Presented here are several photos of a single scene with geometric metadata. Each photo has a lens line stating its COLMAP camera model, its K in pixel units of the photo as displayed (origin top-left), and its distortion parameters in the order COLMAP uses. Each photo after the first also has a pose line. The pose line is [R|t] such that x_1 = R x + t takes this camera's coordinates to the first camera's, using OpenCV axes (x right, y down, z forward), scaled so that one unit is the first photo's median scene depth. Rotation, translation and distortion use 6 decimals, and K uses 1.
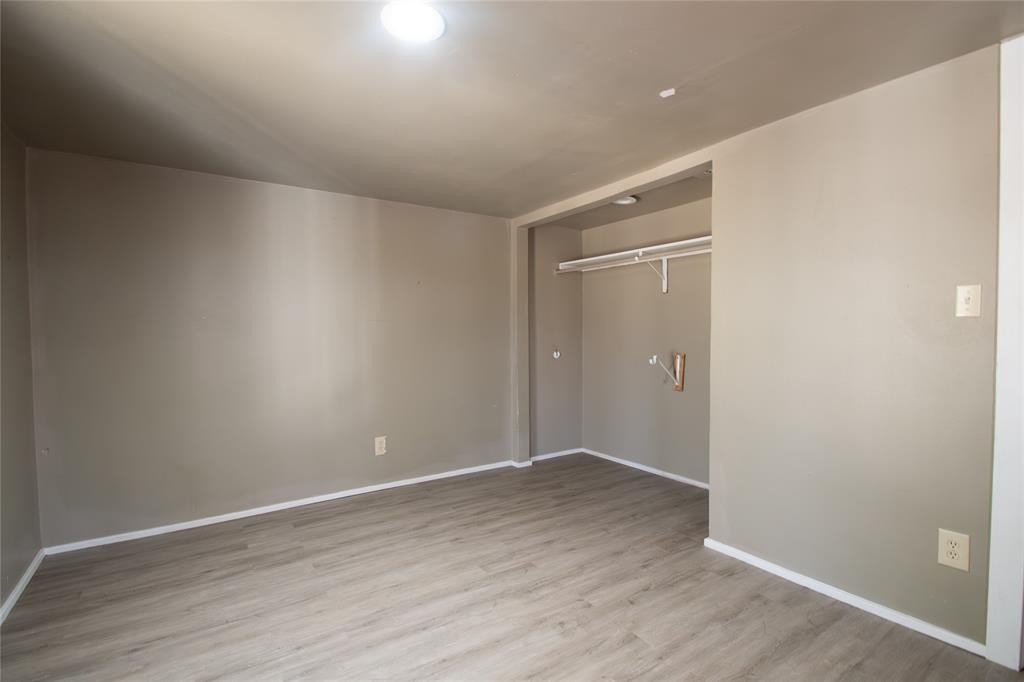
lens RADIAL K [[466.3, 0, 525.1], [0, 466.3, 343.0], [0, 0, 1]] dist [0.000052, -0.001164]
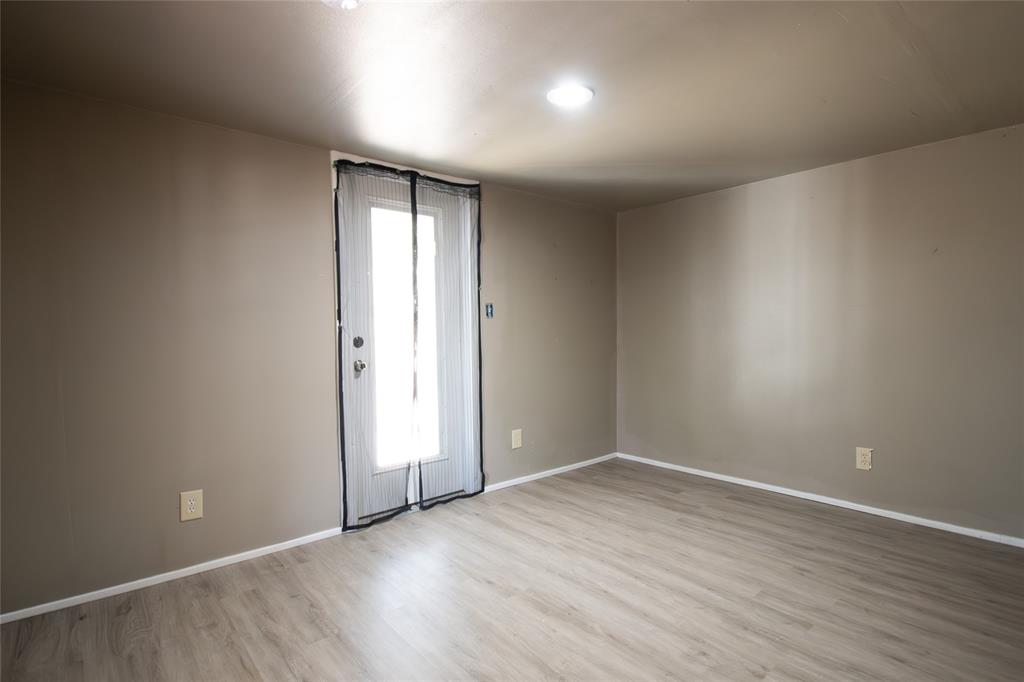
lens RADIAL K [[503.0, 0, 495.2], [0, 503.0, 348.0], [0, 0, 1]] dist [0.000937, -0.009626]
pose [[0.082468, 0.040892, -0.995754, 0.730066], [-0.005313, 0.999162, 0.040592, -0.010426], [0.996580, 0.001943, 0.082616, 0.396530]]
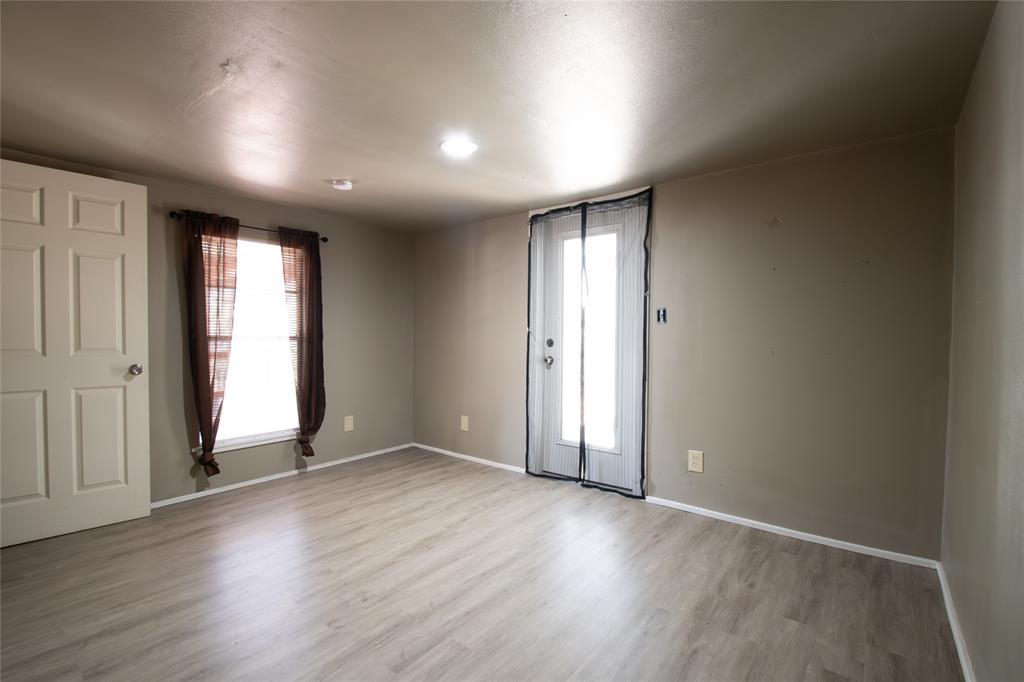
lens RADIAL K [[466.3, 0, 525.1], [0, 466.3, 343.0], [0, 0, 1]] dist [0.000052, -0.001164]
pose [[-0.954060, 0.009393, -0.299469, 0.031004], [-0.002224, 0.999259, 0.038428, -0.031955], [0.299608, 0.037328, -0.953332, 1.605508]]
